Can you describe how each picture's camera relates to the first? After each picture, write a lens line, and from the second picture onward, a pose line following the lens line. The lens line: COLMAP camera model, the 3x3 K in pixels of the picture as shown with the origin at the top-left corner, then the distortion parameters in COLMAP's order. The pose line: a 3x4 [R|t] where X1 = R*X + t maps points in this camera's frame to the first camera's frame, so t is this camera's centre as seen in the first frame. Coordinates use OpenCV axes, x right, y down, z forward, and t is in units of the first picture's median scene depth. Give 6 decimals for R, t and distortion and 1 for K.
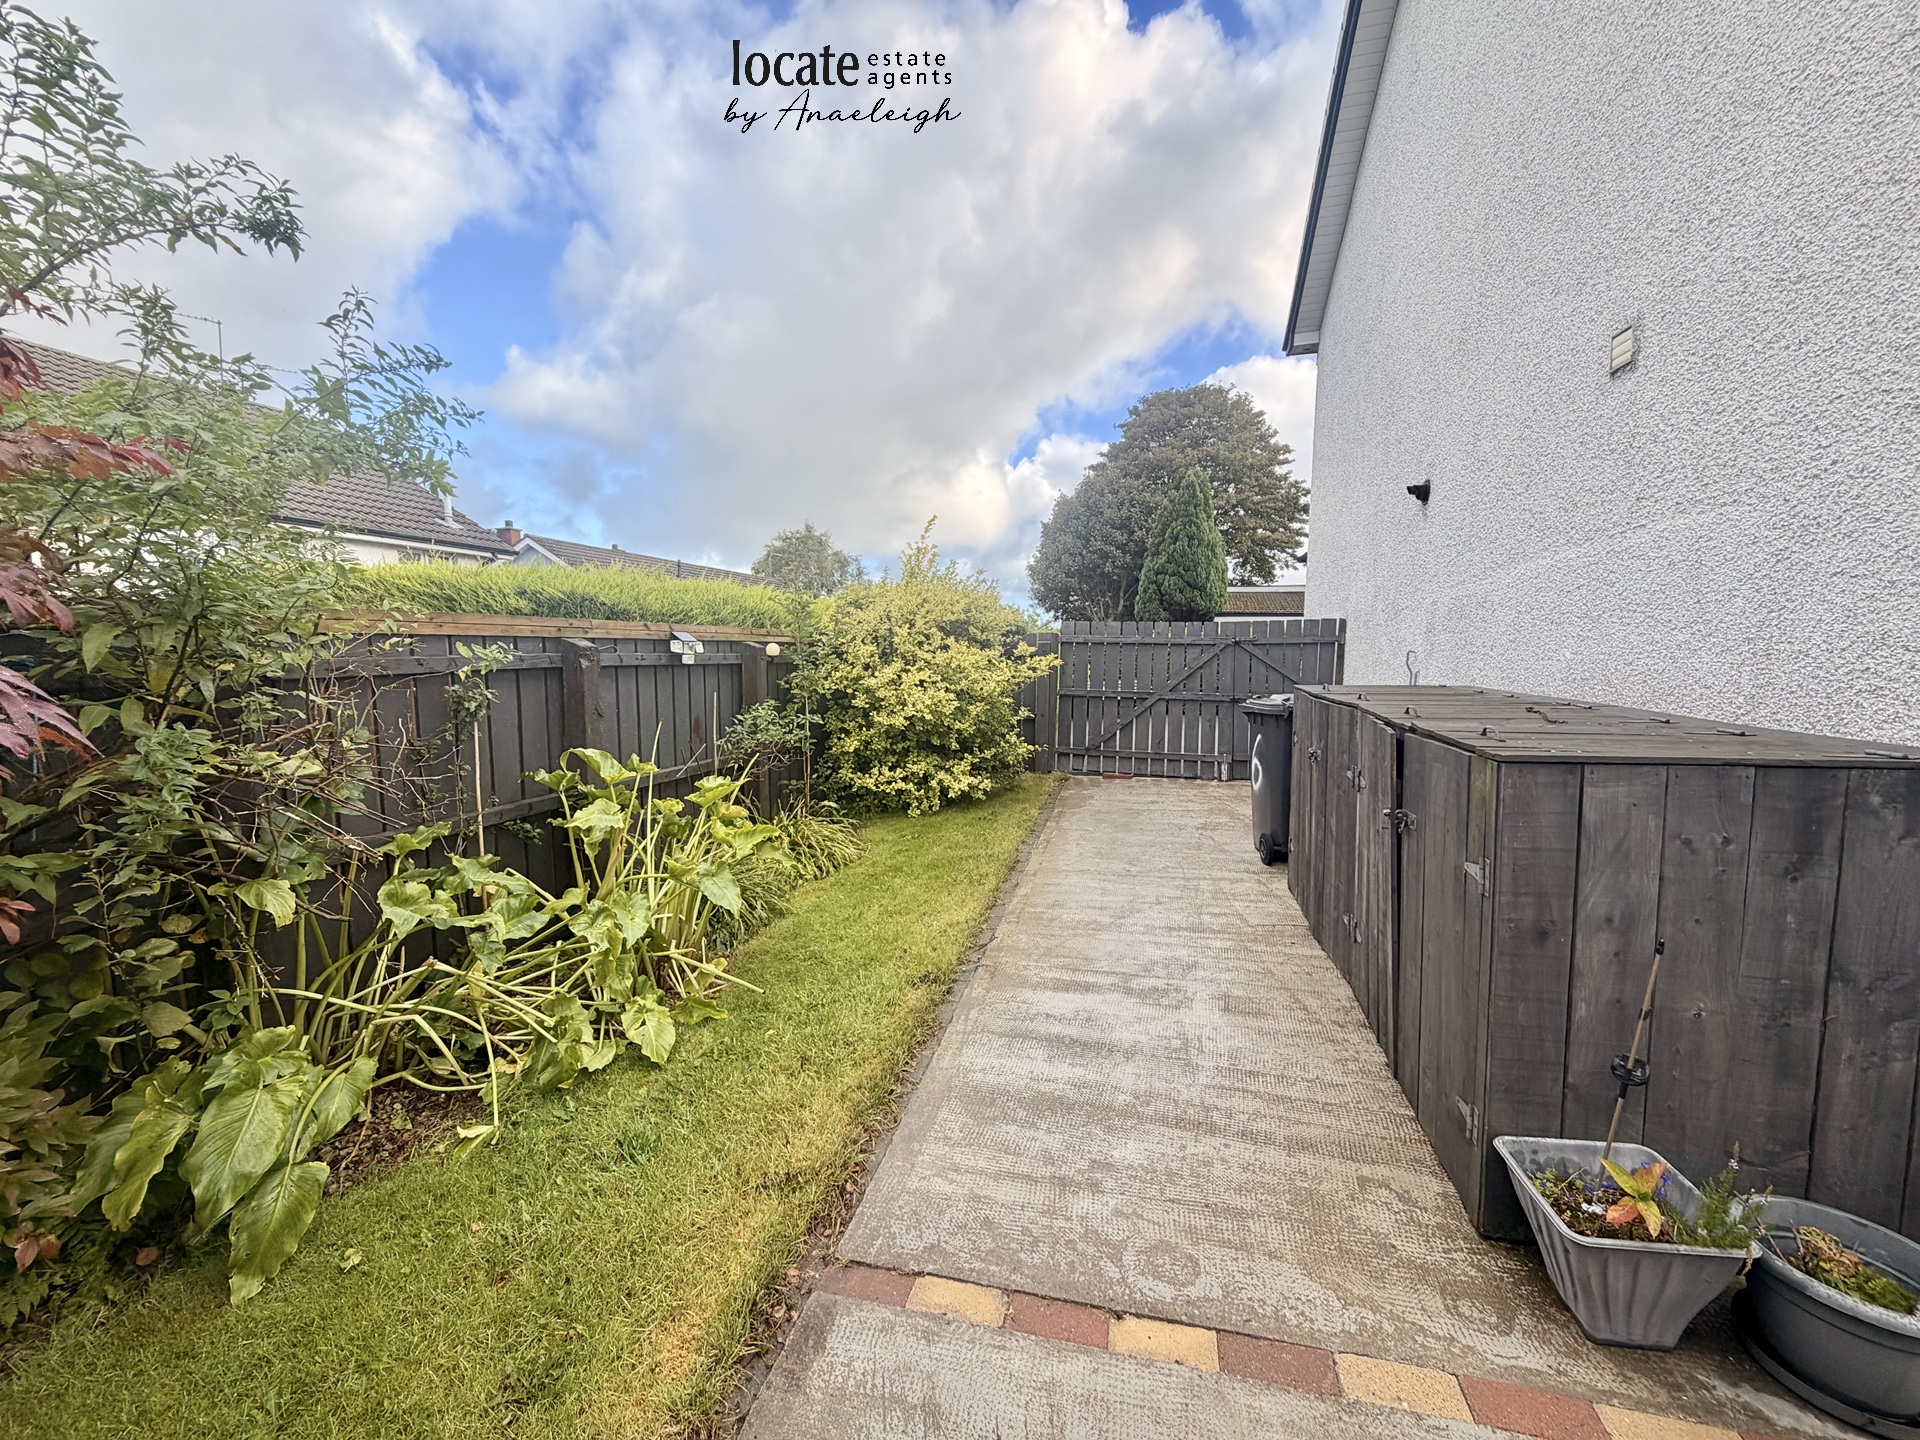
lens RADIAL K [[765.5, 0, 952.4], [0, 765.5, 722.8], [0, 0, 1]] dist [-0.001763, 0.000456]
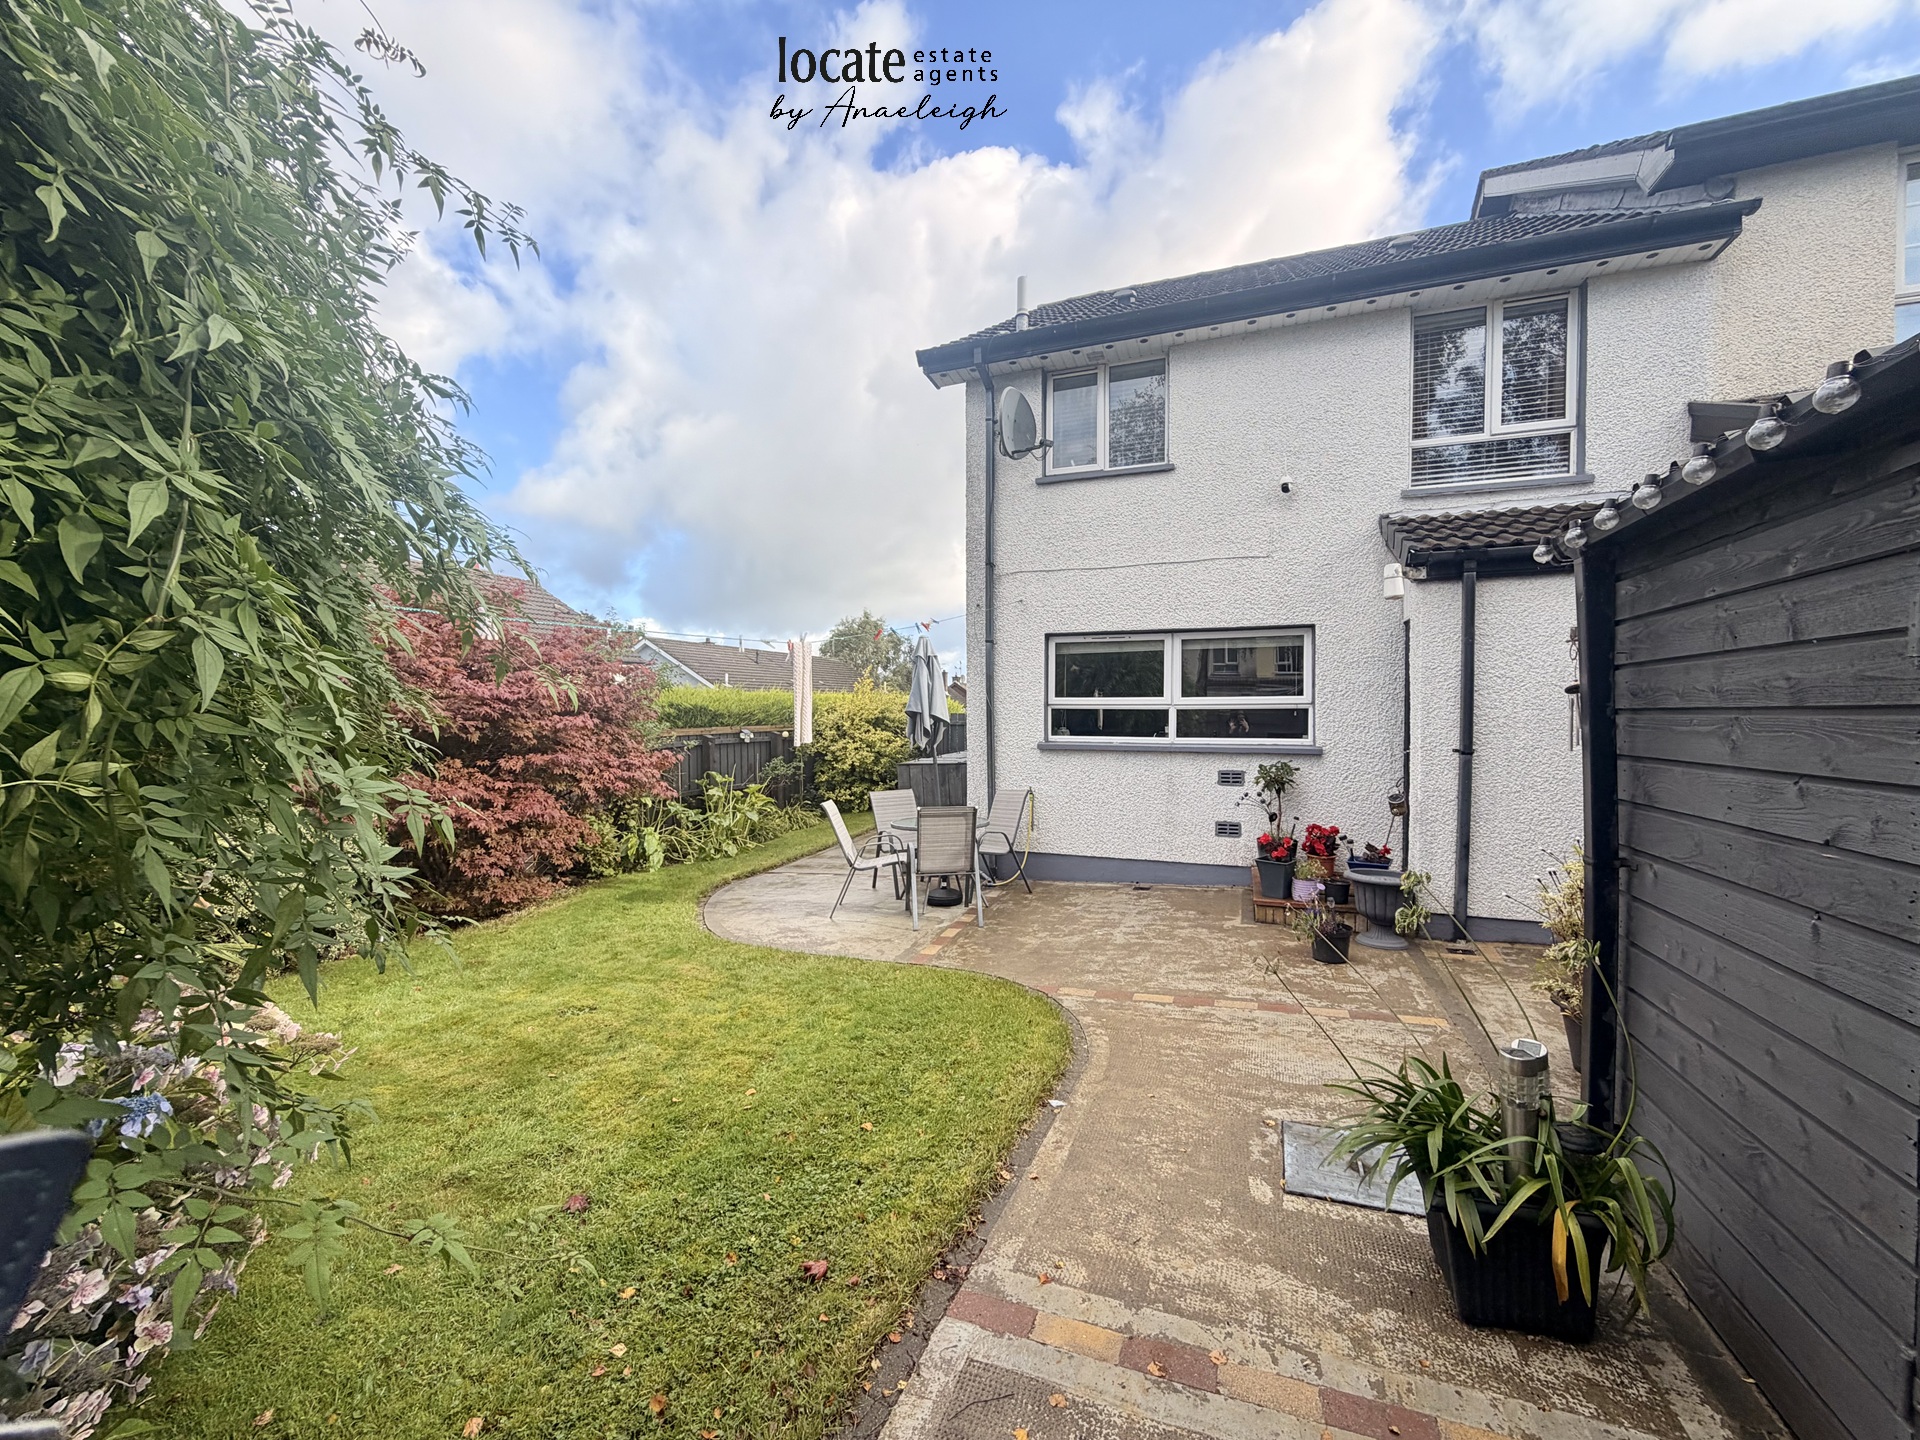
lens RADIAL K [[765.5, 0, 951.2], [0, 765.5, 724.0], [0, 0, 1]] dist [-0.001763, 0.000456]
pose [[0.995018, -0.014049, -0.098699, 0.495633], [0.006215, 0.996837, -0.079233, 0.058065], [0.099500, 0.078225, 0.991958, -1.242615]]
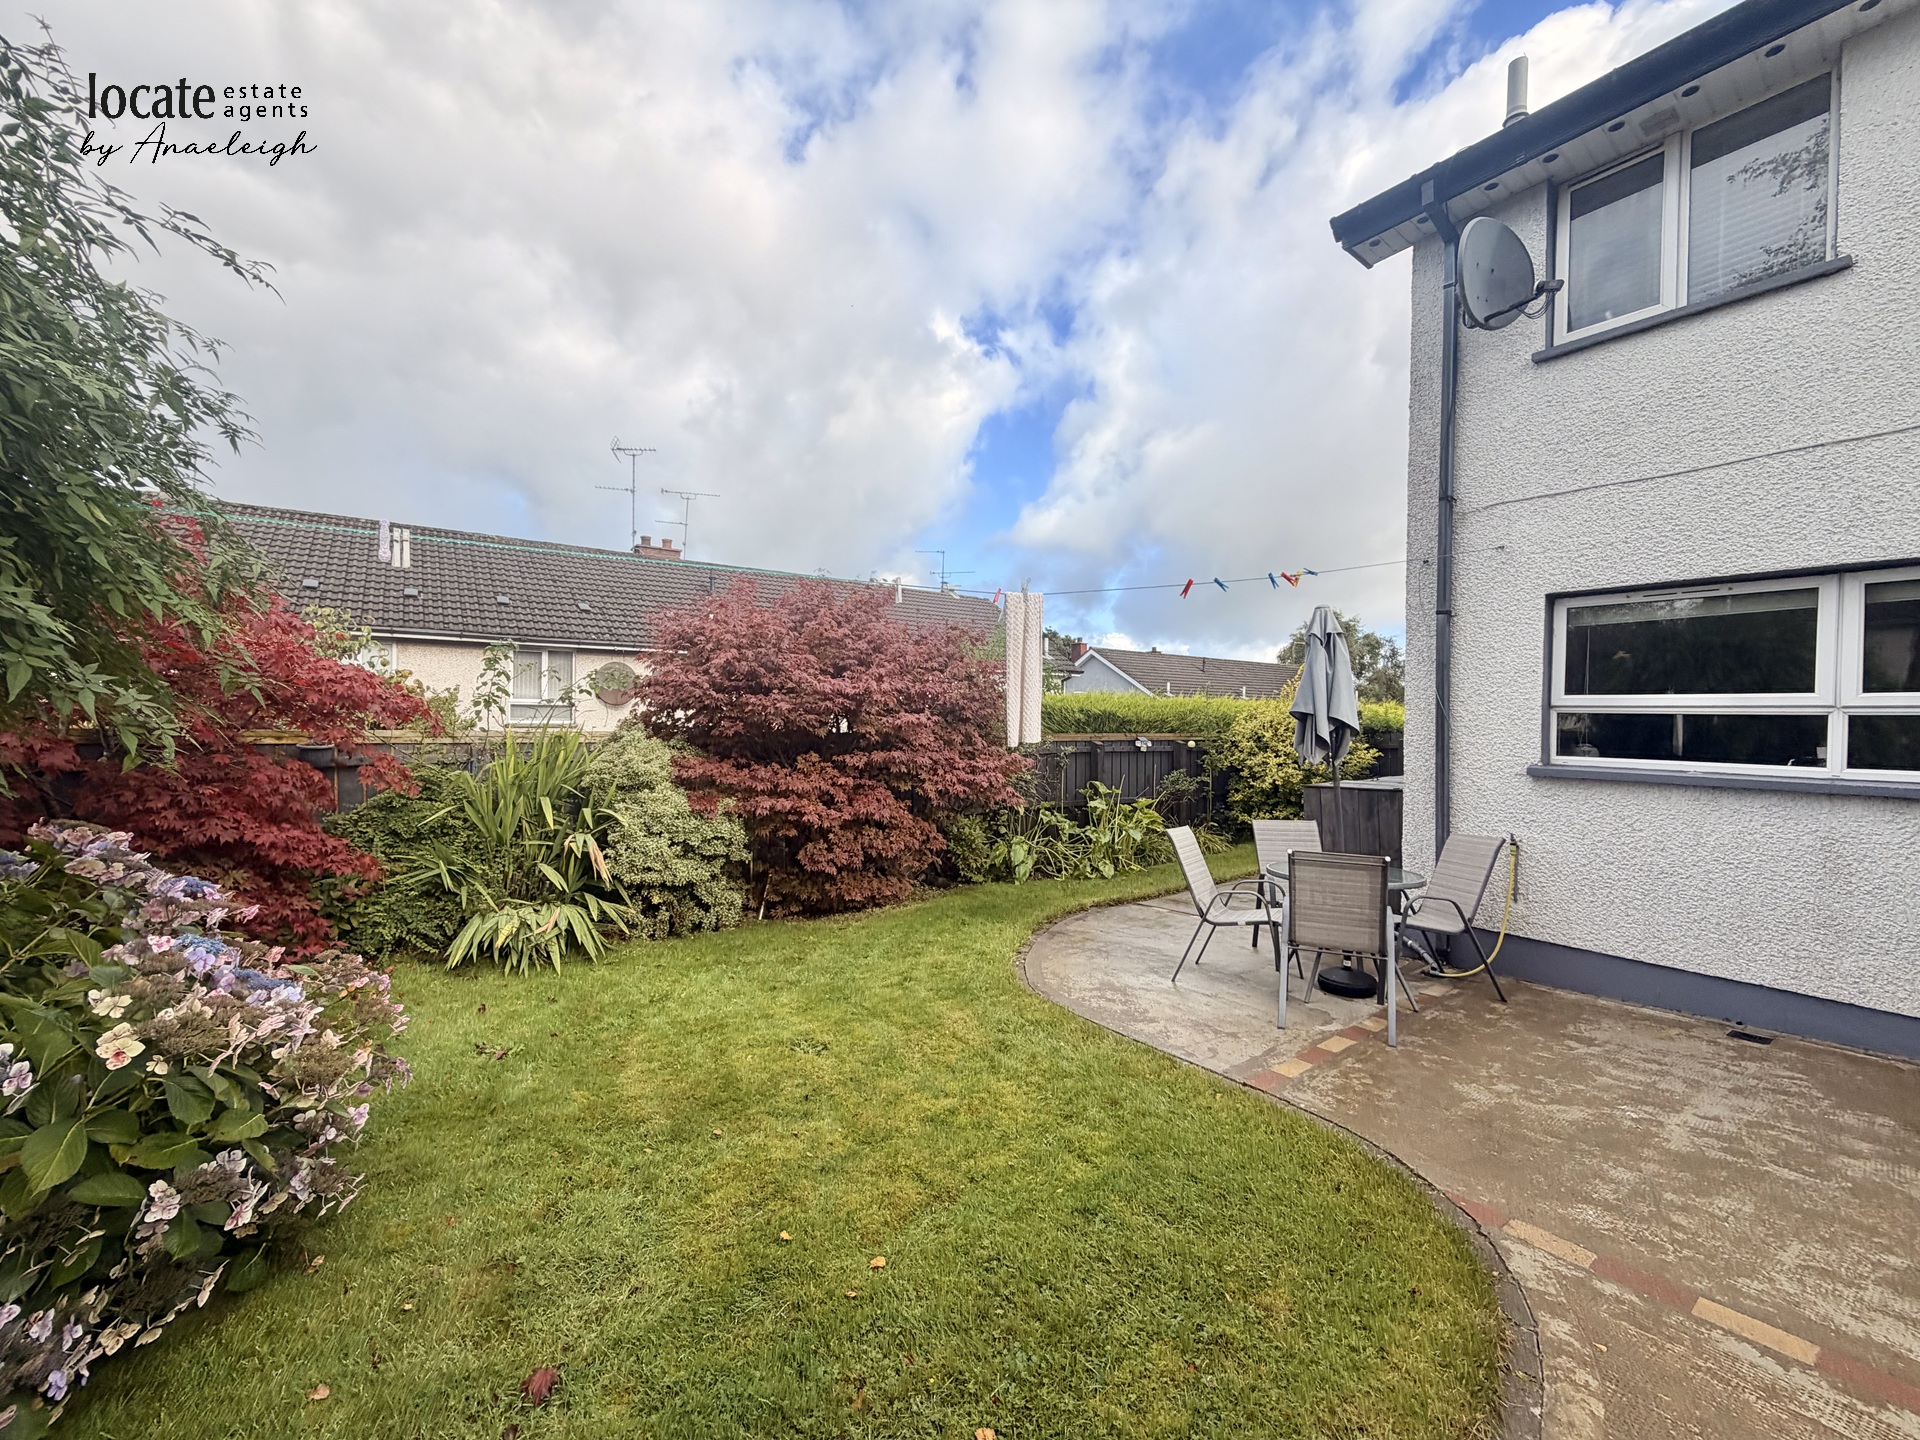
lens RADIAL K [[765.5, 0, 953.1], [0, 765.5, 724.7], [0, 0, 1]] dist [-0.001763, 0.000456]
pose [[0.777183, 0.003294, -0.629266, 0.554051], [-0.065867, 0.994919, -0.076141, 0.047225], [0.625818, 0.100623, 0.773451, -0.957698]]
